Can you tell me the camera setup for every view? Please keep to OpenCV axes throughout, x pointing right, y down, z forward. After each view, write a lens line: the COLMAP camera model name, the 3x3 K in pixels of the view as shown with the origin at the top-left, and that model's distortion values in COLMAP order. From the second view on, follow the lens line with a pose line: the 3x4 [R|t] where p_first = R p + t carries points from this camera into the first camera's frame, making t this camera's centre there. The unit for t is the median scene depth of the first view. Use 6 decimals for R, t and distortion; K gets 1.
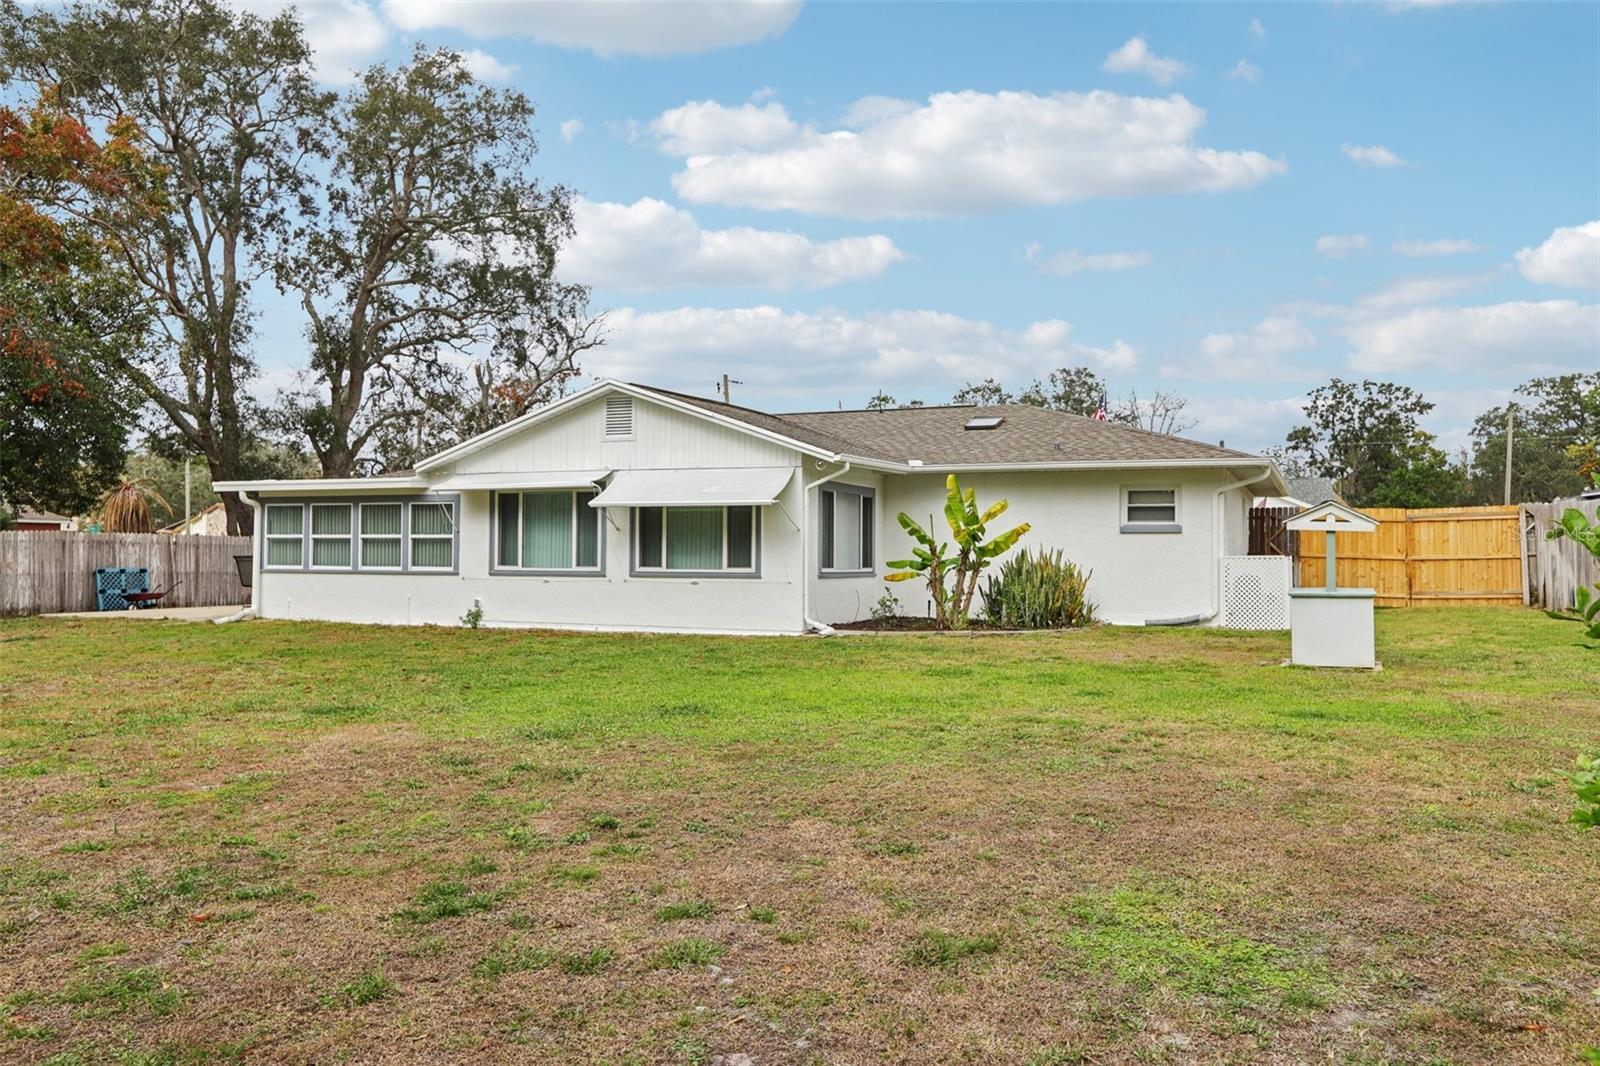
lens RADIAL K [[1229.3, 0, 800.0], [0, 1229.3, 533.0], [0, 0, 1]] dist [0.037321, -0.000159]
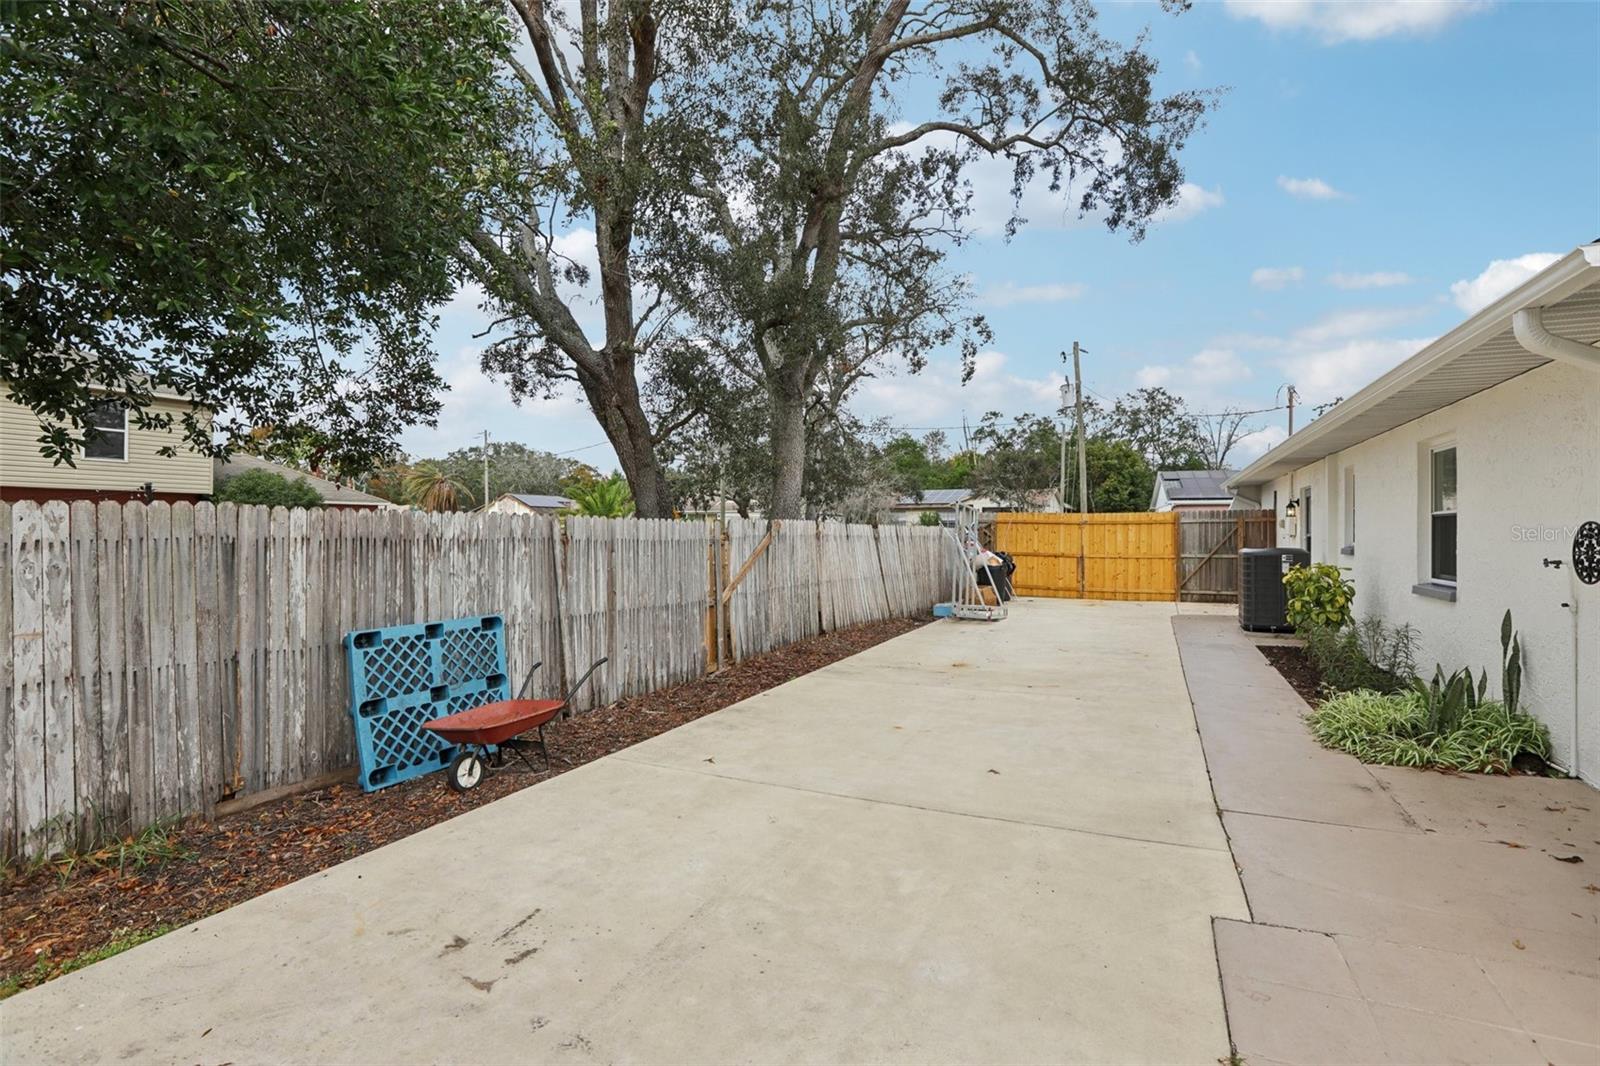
lens RADIAL K [[743.6, 0, 800.0], [0, 743.6, 533.0], [0, 0, 1]] dist [-0.027114, 0.000414]
pose [[0.998956, 0.000298, -0.045687, -0.591606], [0.000781, 0.999721, 0.023595, 0.001359], [0.045682, -0.023606, 0.998677, 1.090619]]
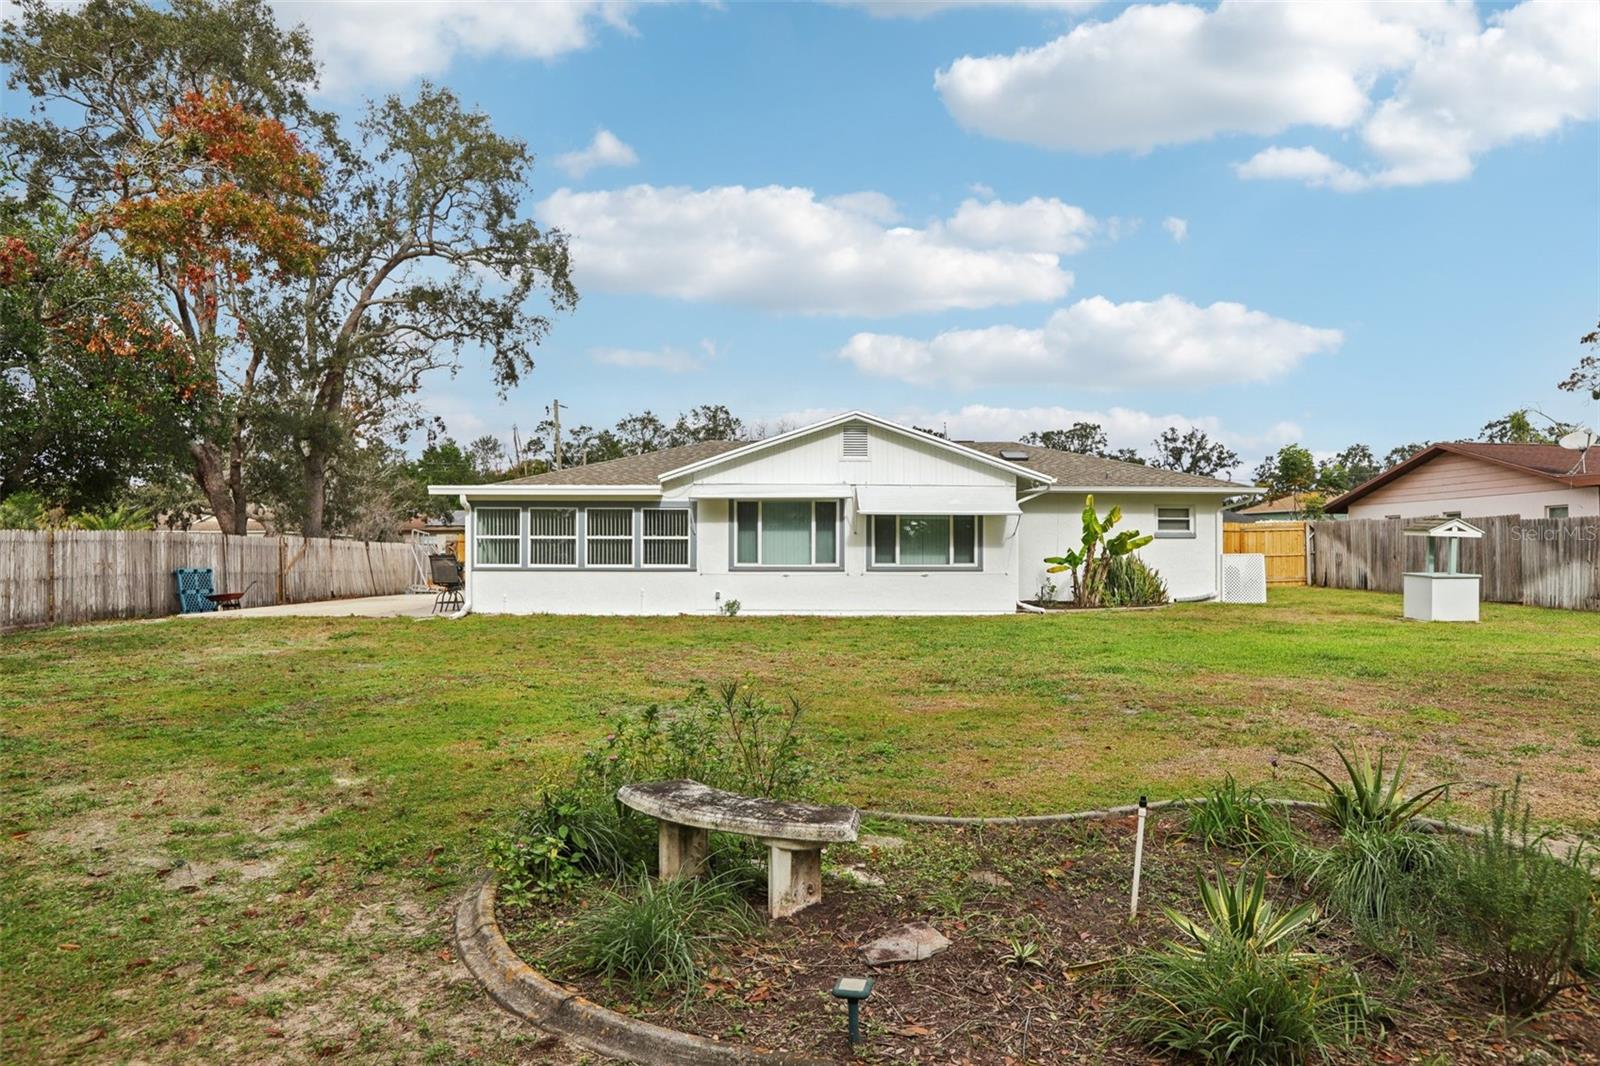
lens RADIAL K [[1028.2, 0, 800.0], [0, 1028.2, 533.0], [0, 0, 1]] dist [-0.004204, 0.001465]
pose [[0.918380, 0.006864, 0.395641, -0.570196], [-0.004520, 0.999966, -0.006856, 0.004327], [-0.395675, 0.004509, 0.918380, 0.072503]]
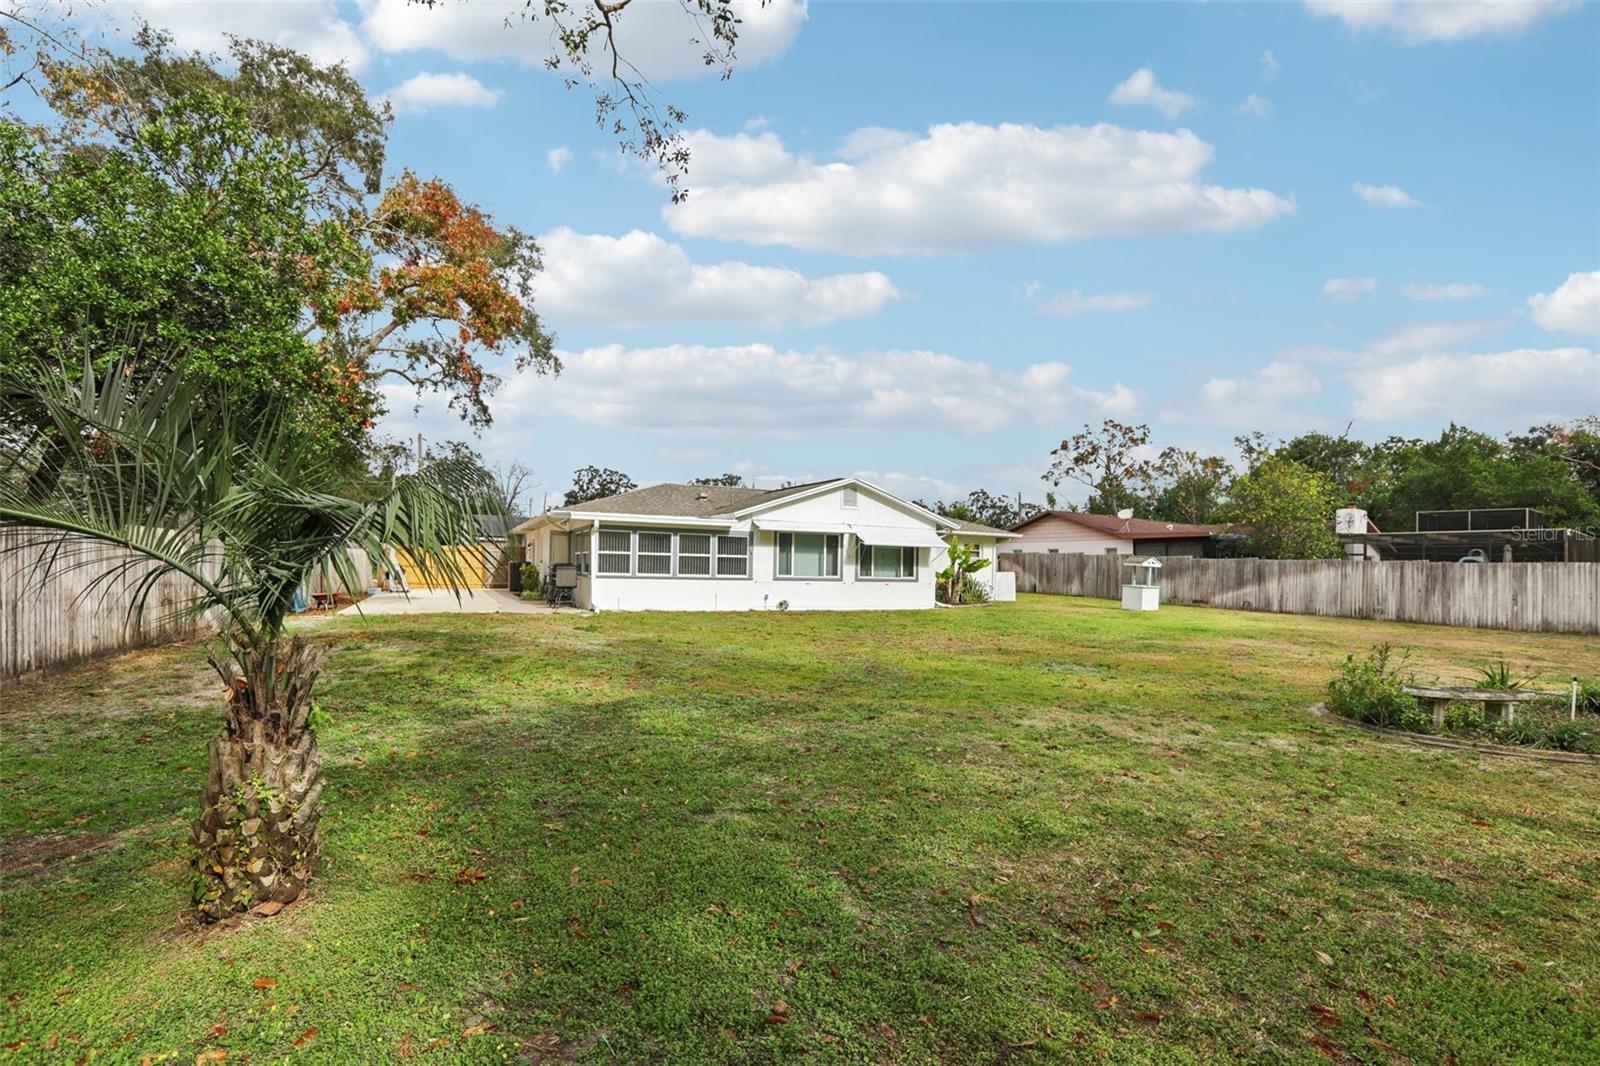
lens RADIAL K [[743.6, 0, 800.0], [0, 743.6, 533.0], [0, 0, 1]] dist [-0.027114, 0.000414]
pose [[0.661760, 0.045120, 0.748357, -0.991447], [-0.029765, 0.998982, -0.033910, 0.002698], [-0.749125, 0.000165, 0.662429, 0.283396]]
